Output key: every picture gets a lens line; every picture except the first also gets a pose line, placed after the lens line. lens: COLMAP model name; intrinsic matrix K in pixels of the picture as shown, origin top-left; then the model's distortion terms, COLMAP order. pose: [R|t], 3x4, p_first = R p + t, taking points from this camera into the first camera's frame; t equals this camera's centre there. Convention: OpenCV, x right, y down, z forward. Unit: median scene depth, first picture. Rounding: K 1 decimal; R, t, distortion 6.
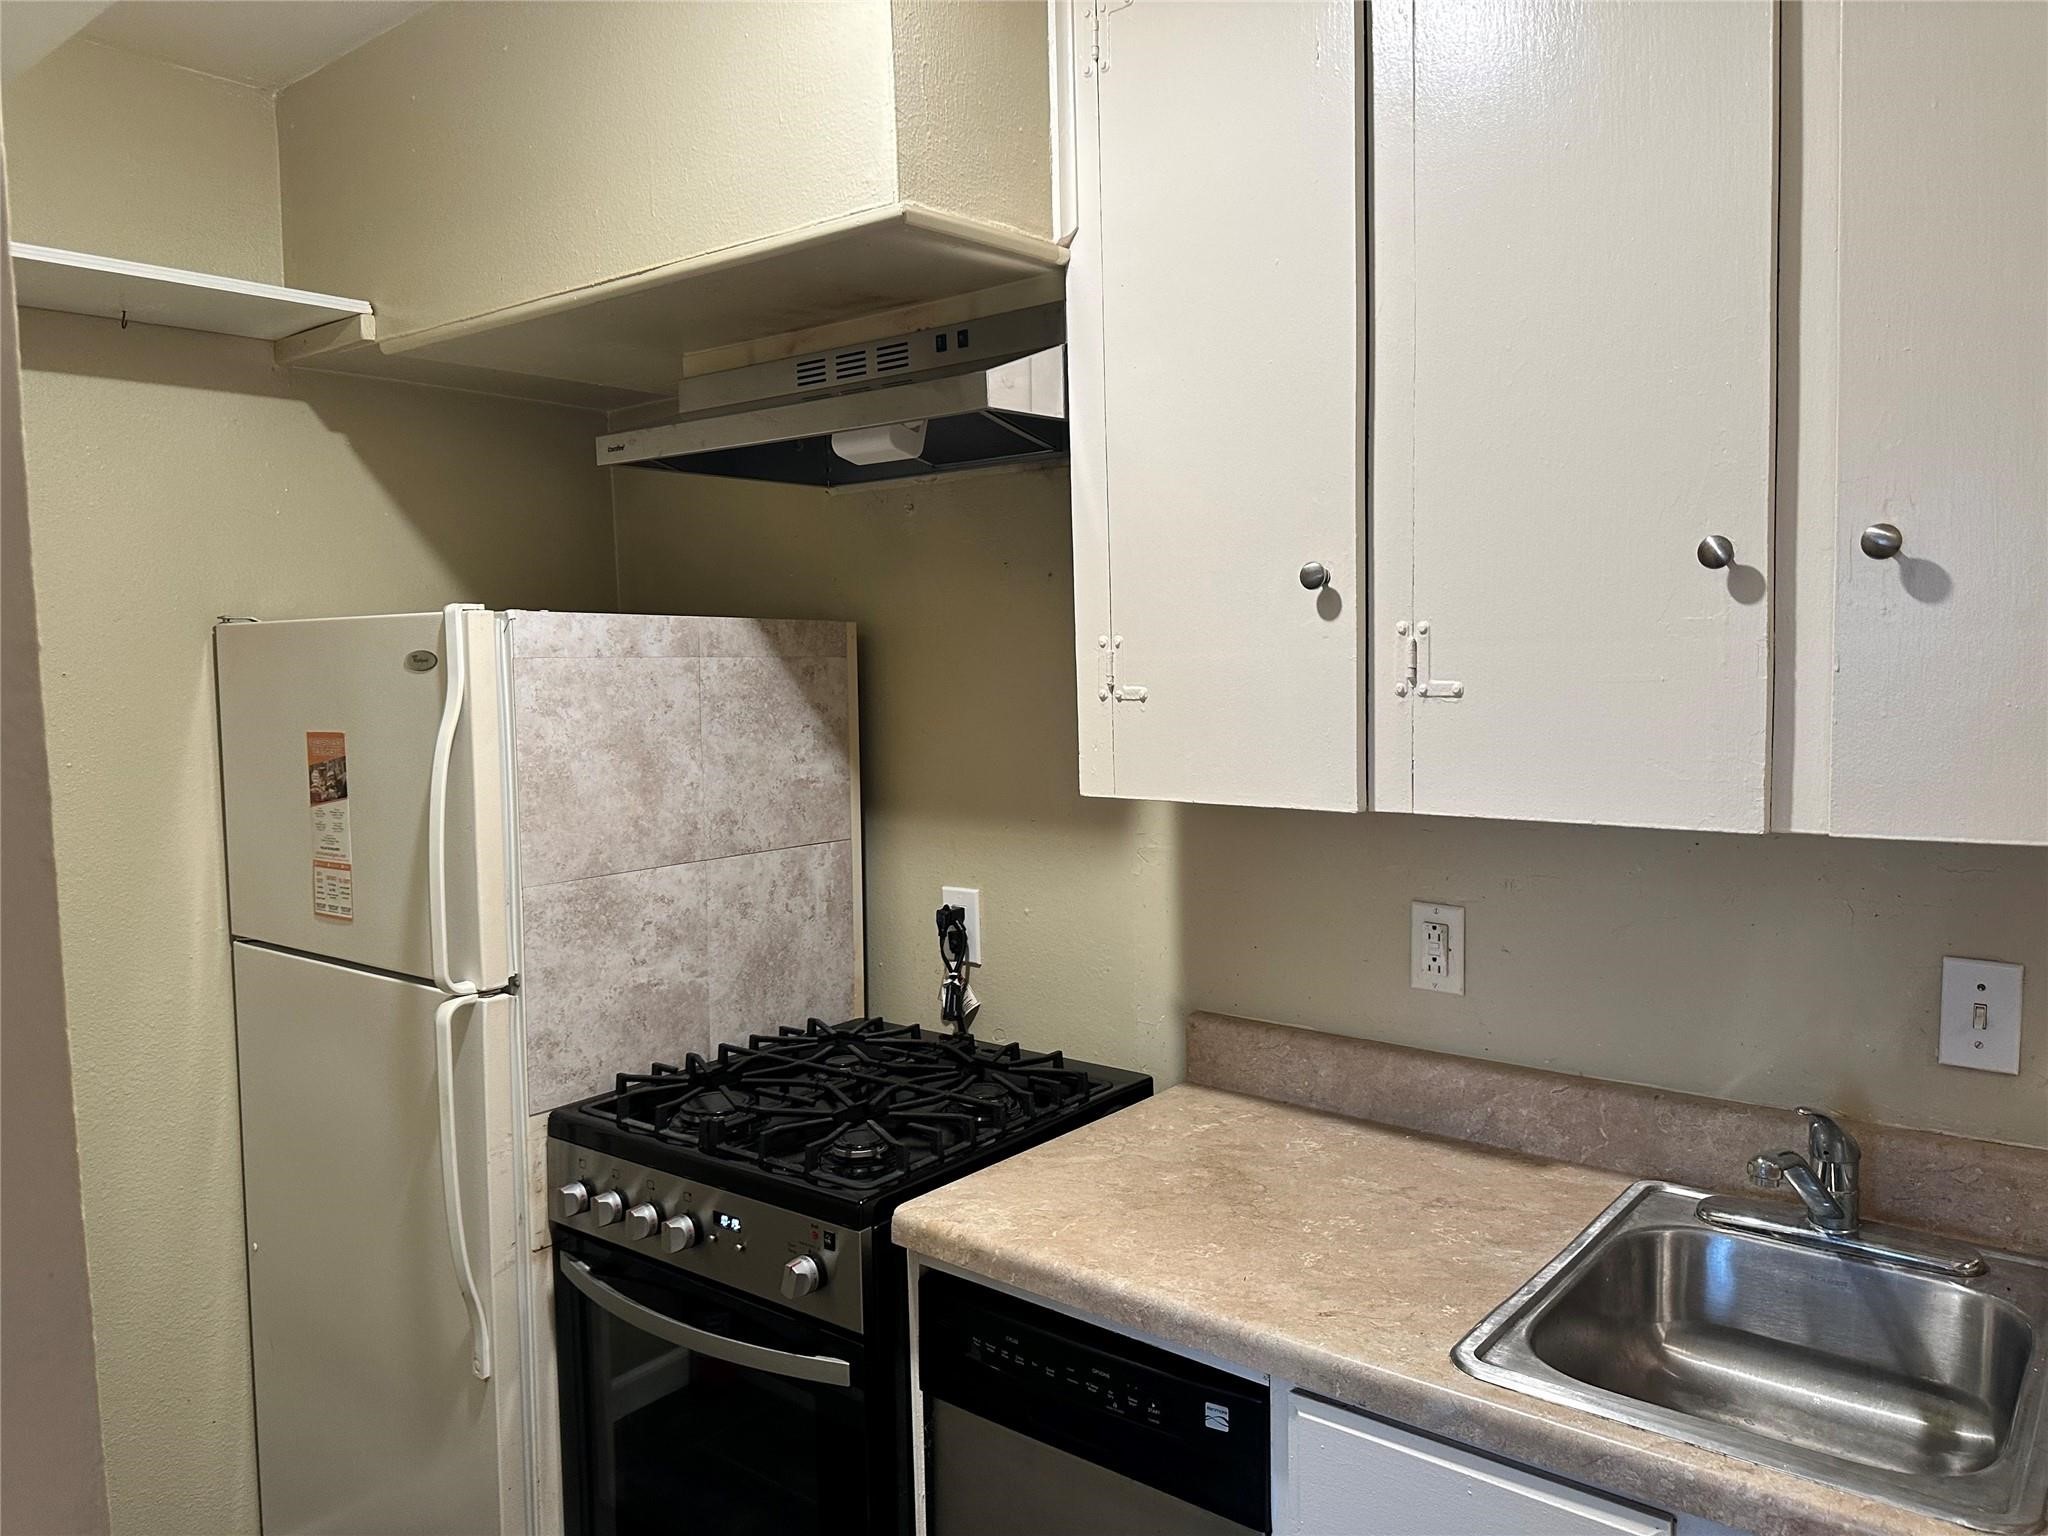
lens RADIAL K [[1445.7, 0, 1026.8], [0, 1445.7, 750.3], [0, 0, 1]] dist [0.030491, -0.005845]
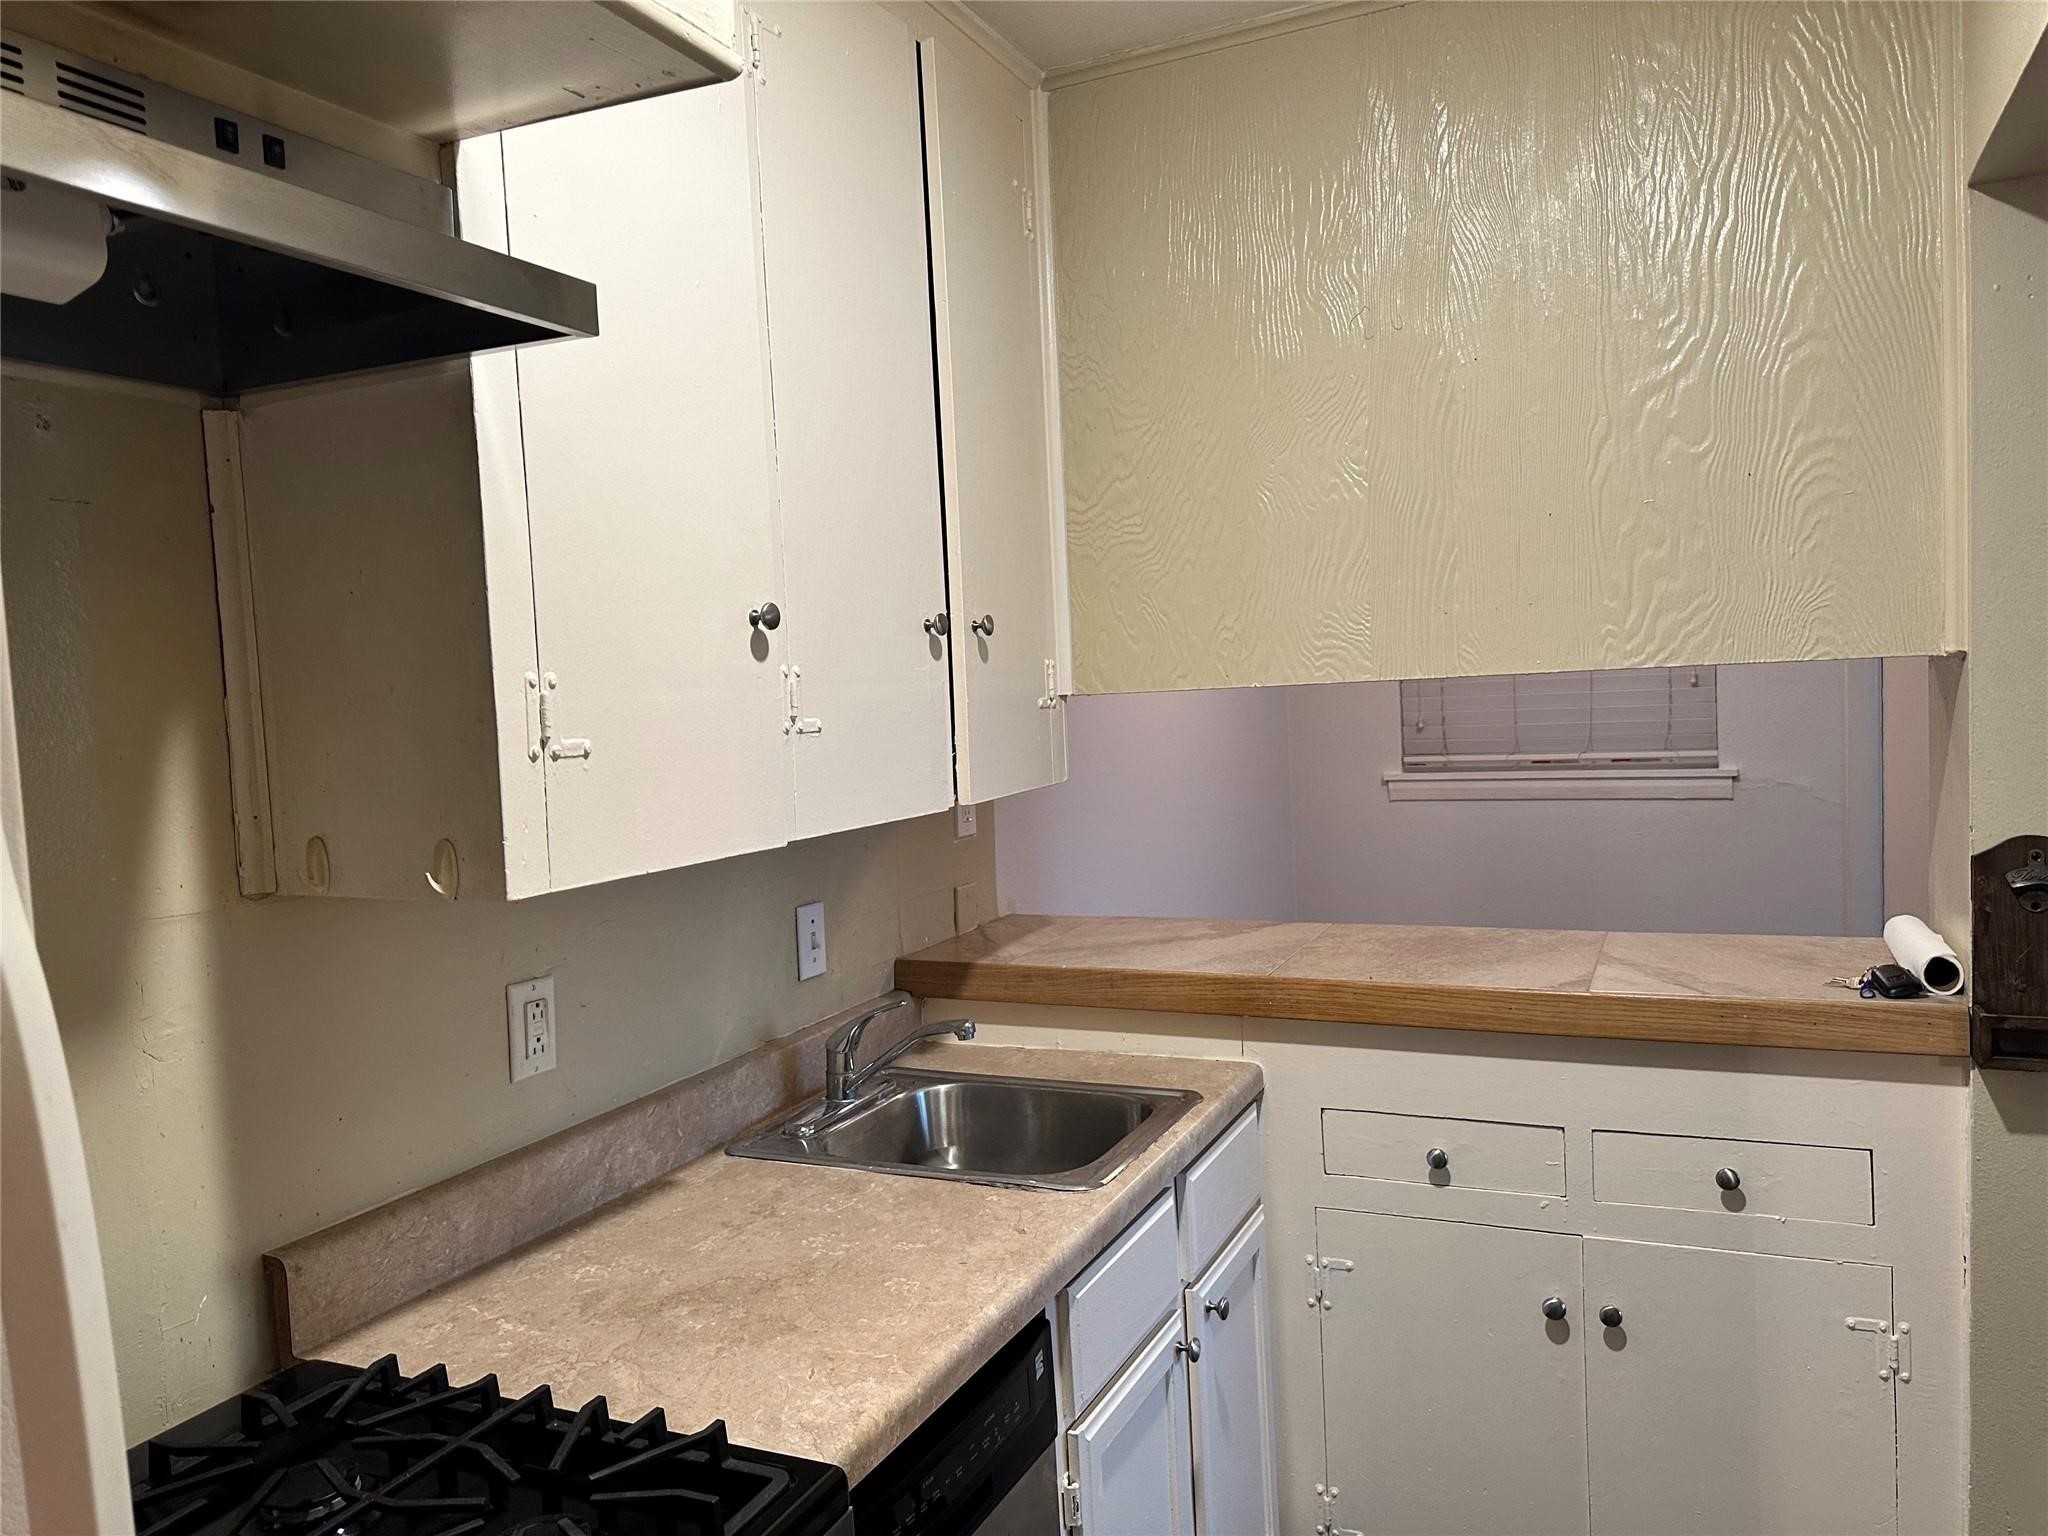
lens RADIAL K [[1445.7, 0, 1022.9], [0, 1445.7, 772.7], [0, 0, 1]] dist [0.030491, -0.005845]
pose [[-0.253893, -0.017569, 0.967073, -0.916164], [0.118363, 0.991756, 0.049092, -0.044825], [-0.959963, 0.126929, -0.249721, 1.210070]]
